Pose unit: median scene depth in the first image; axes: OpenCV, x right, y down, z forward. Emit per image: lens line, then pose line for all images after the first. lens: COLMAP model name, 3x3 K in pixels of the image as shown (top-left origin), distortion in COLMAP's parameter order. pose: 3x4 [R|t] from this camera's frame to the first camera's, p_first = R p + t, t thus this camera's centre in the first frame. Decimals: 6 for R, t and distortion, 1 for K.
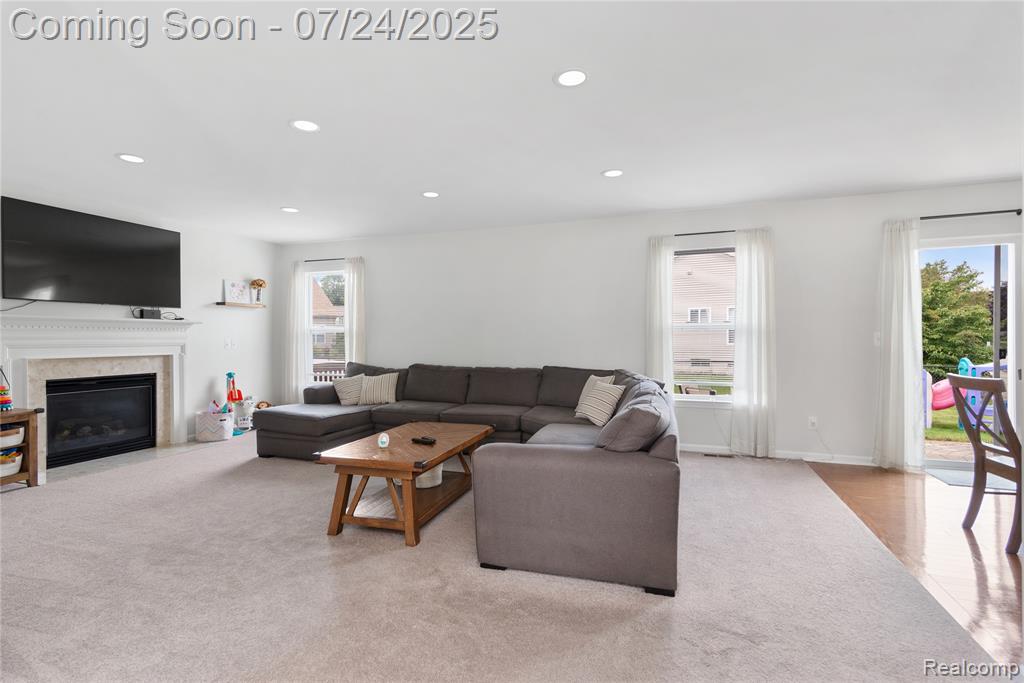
lens RADIAL K [[492.4, 0, 510.7], [0, 492.4, 339.0], [0, 0, 1]] dist [0.011380, -0.001879]
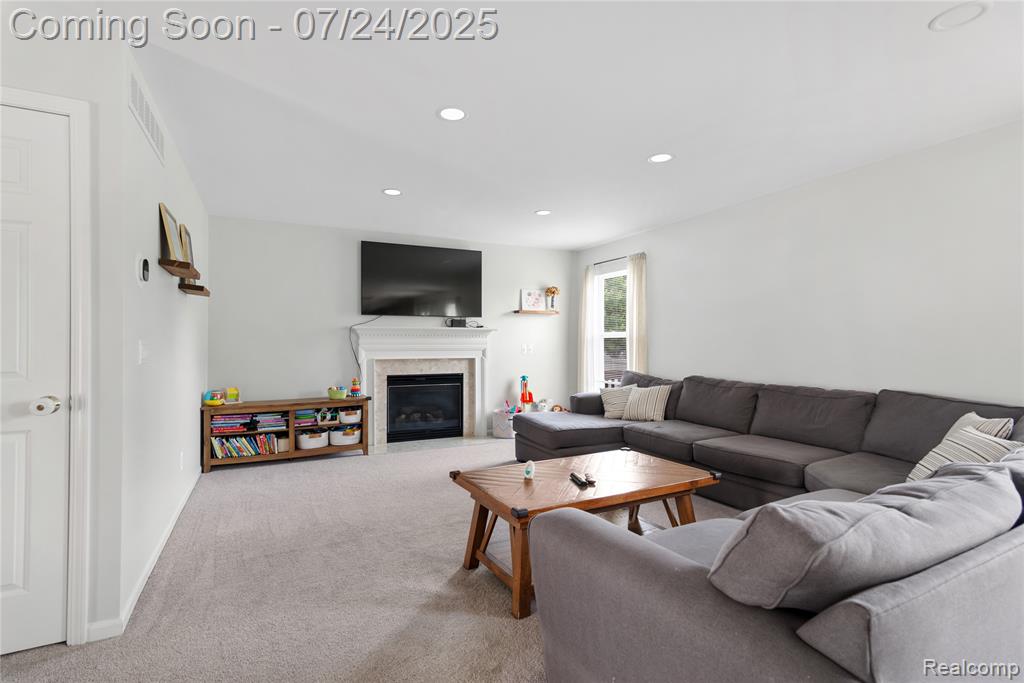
lens RADIAL K [[492.4, 0, 509.3], [0, 492.4, 340.1], [0, 0, 1]] dist [0.011380, -0.001879]
pose [[0.715770, -0.003507, -0.698327, 0.171045], [-0.002363, 0.999970, -0.007444, -0.001533], [0.698332, 0.006978, 0.715740, 0.232799]]
